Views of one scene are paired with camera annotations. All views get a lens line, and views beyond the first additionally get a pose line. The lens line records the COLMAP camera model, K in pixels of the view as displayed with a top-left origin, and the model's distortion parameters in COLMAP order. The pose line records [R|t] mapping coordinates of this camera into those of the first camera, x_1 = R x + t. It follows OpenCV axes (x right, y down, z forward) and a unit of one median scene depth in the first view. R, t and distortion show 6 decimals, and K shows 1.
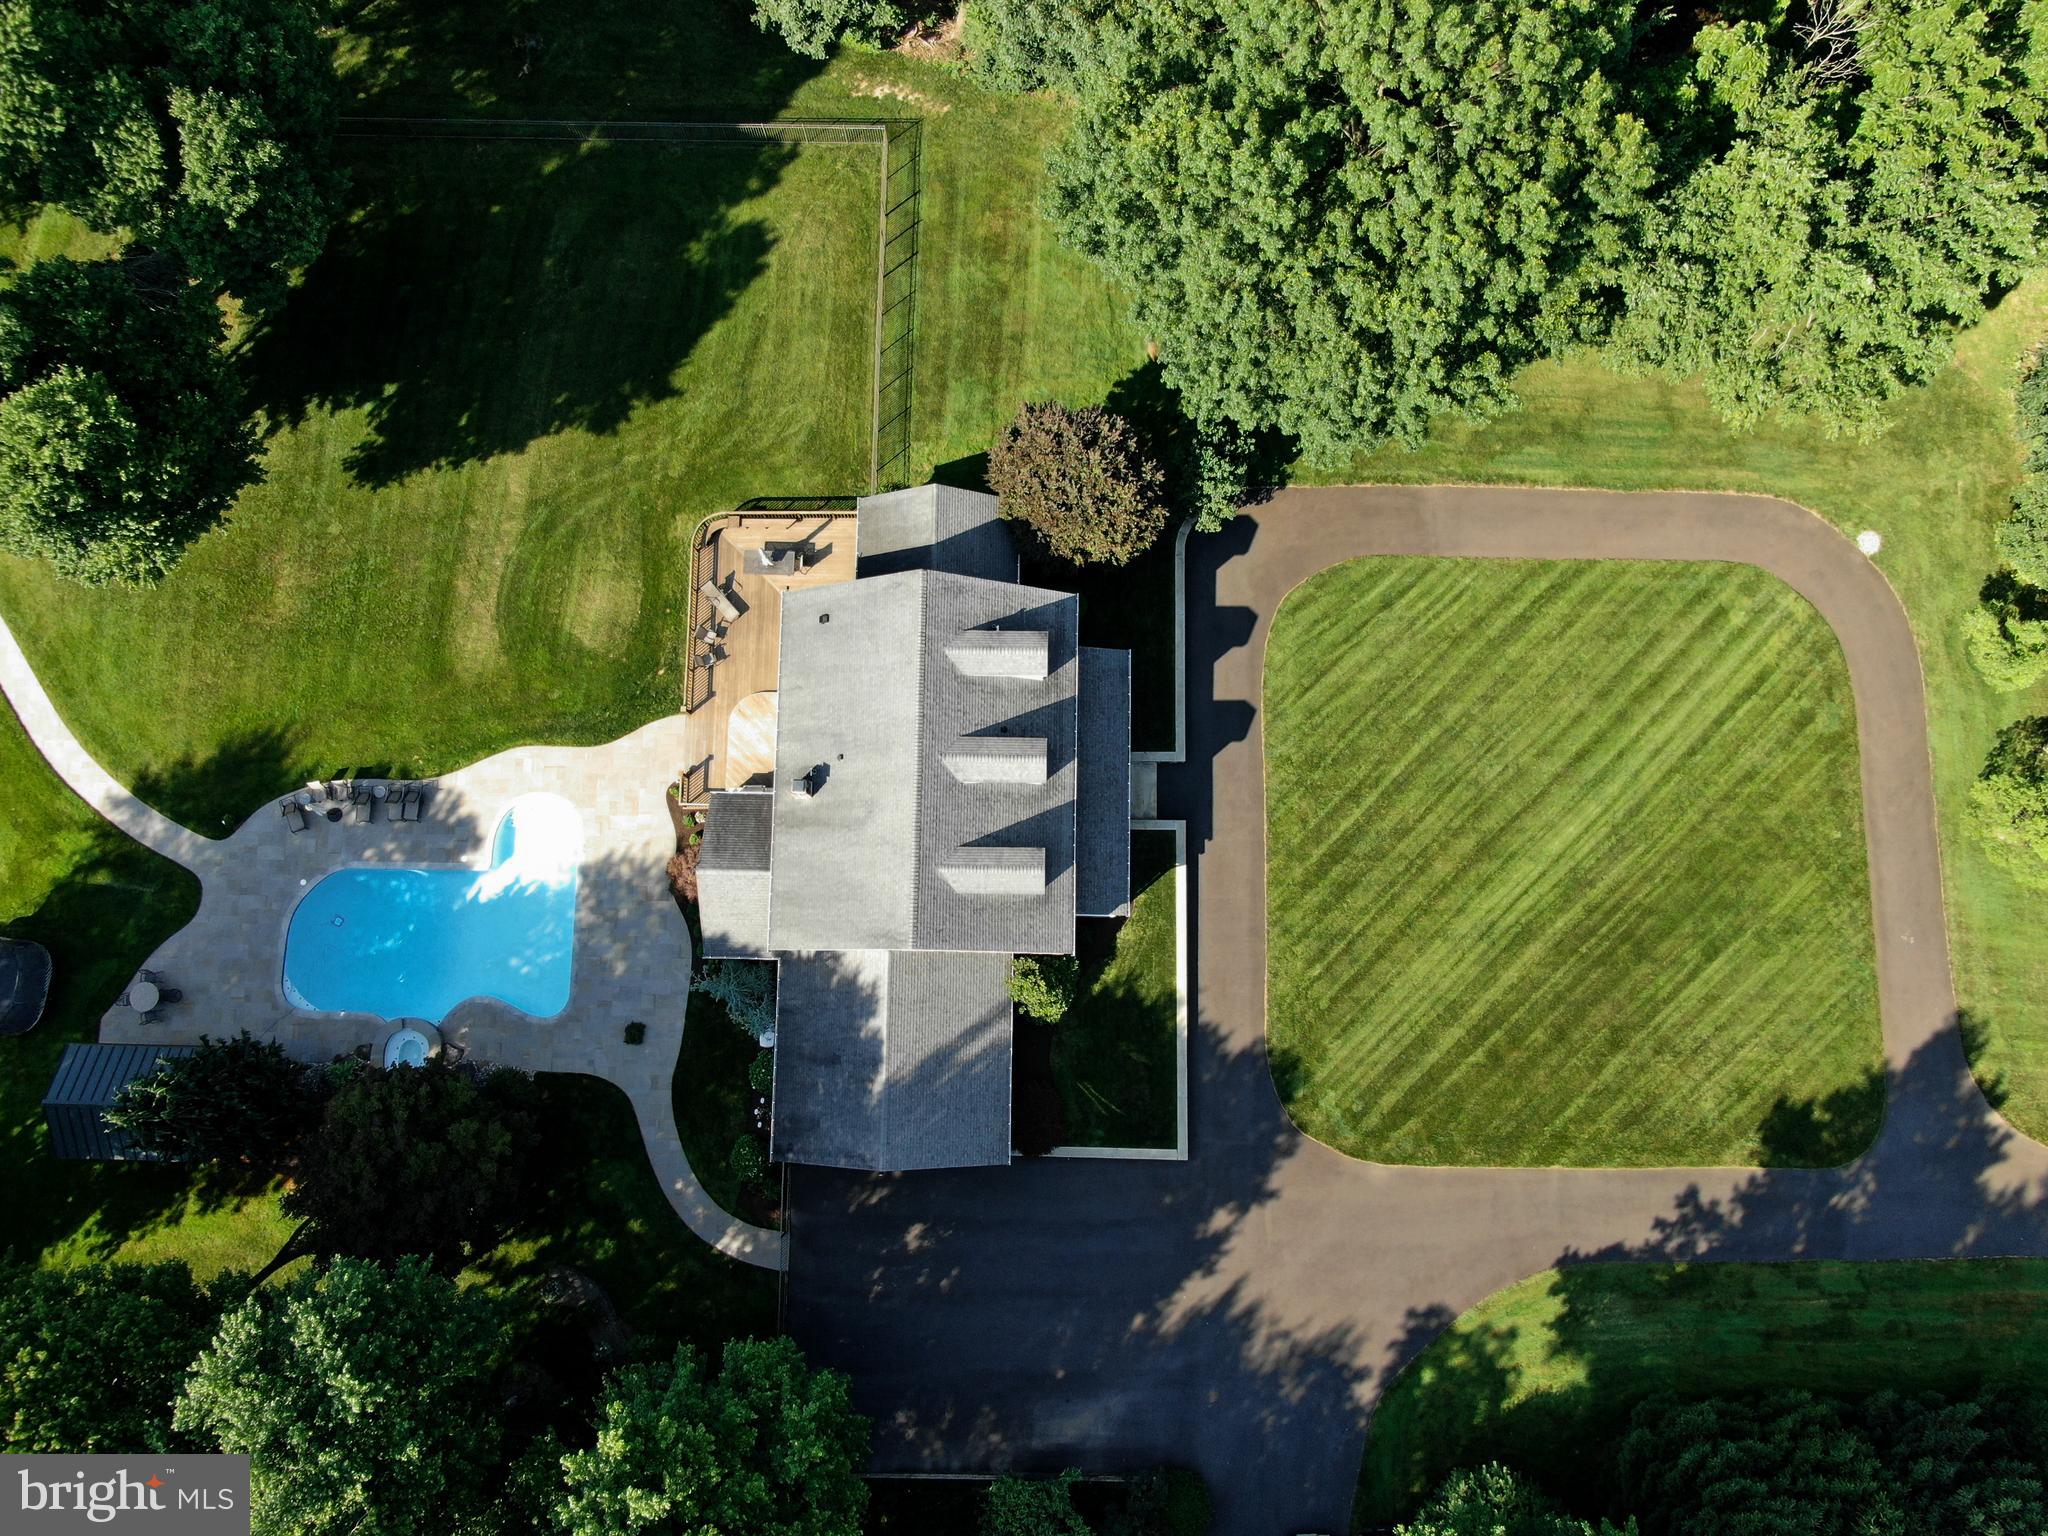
lens RADIAL K [[1477.4, 0, 1023.6], [0, 1477.4, 761.5], [0, 0, 1]] dist [0.016179, -0.020999]
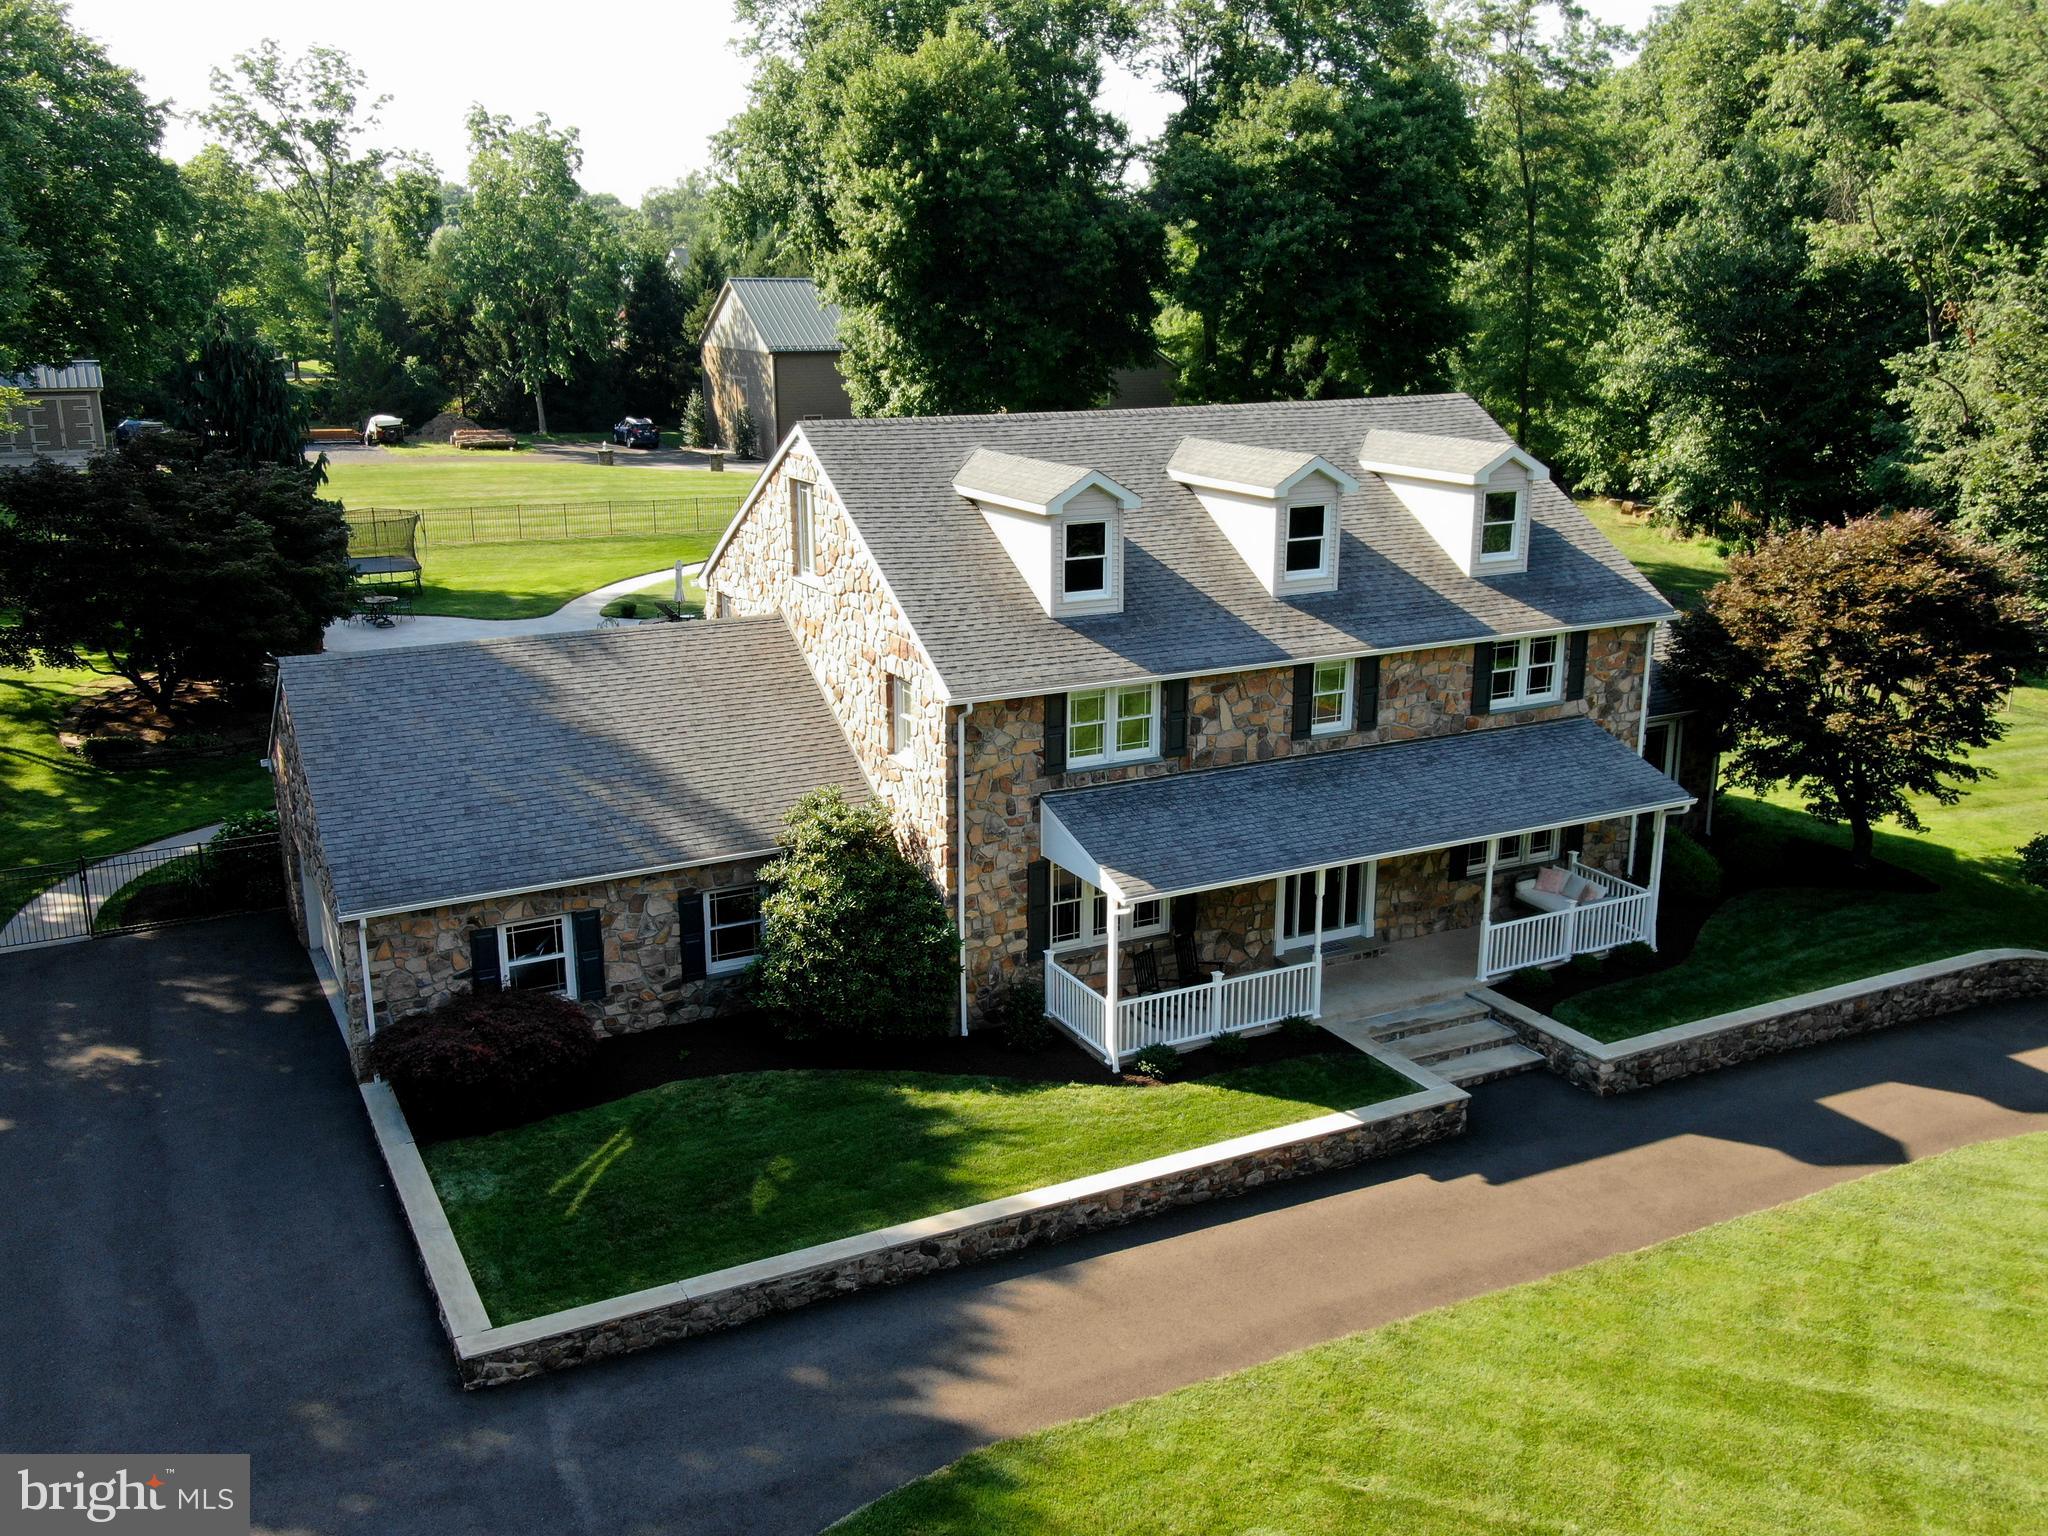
lens RADIAL K [[1852.3, 0, 1015.9], [0, 1852.3, 774.9], [0, 0, 1]] dist [0.015648, -0.006658]
pose [[0.472645, 0.256380, -0.843134, 0.401278], [-0.872818, 0.268245, -0.407718, 0.286863], [0.121636, 0.928609, 0.350558, 0.782653]]
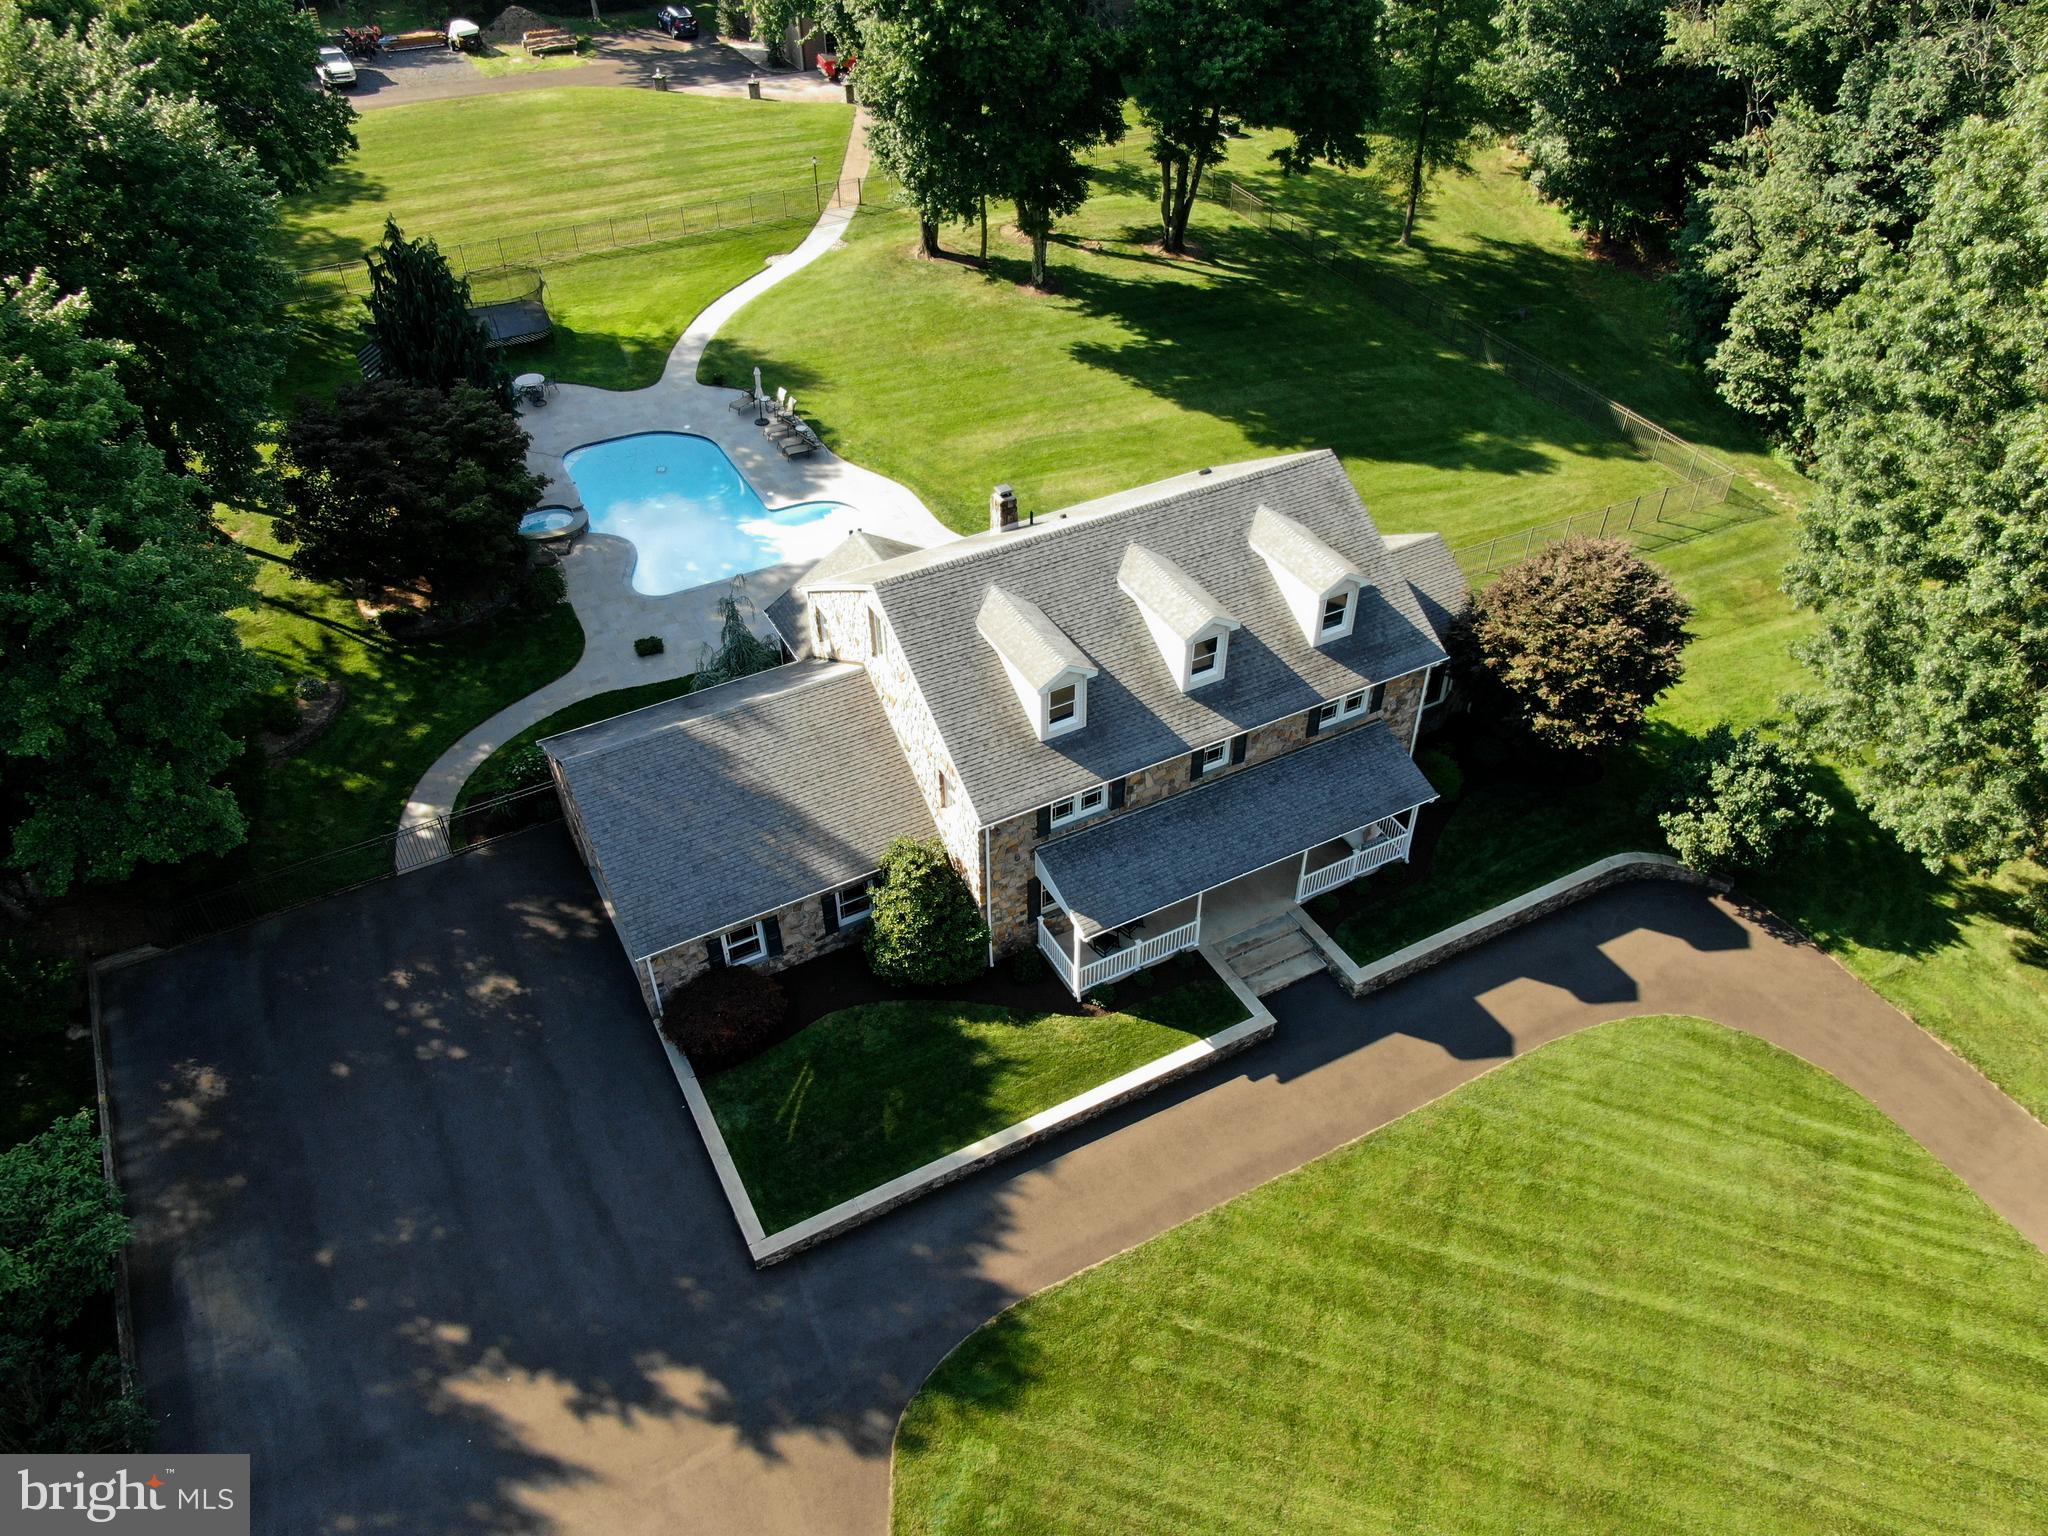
lens RADIAL K [[1477.4, 0, 1016.1], [0, 1477.4, 787.2], [0, 0, 1]] dist [0.016179, -0.020999]
pose [[0.481753, 0.591860, -0.646232, 0.394052], [-0.866799, 0.430184, -0.252192, 0.246201], [0.128736, 0.681647, 0.720266, 0.496259]]
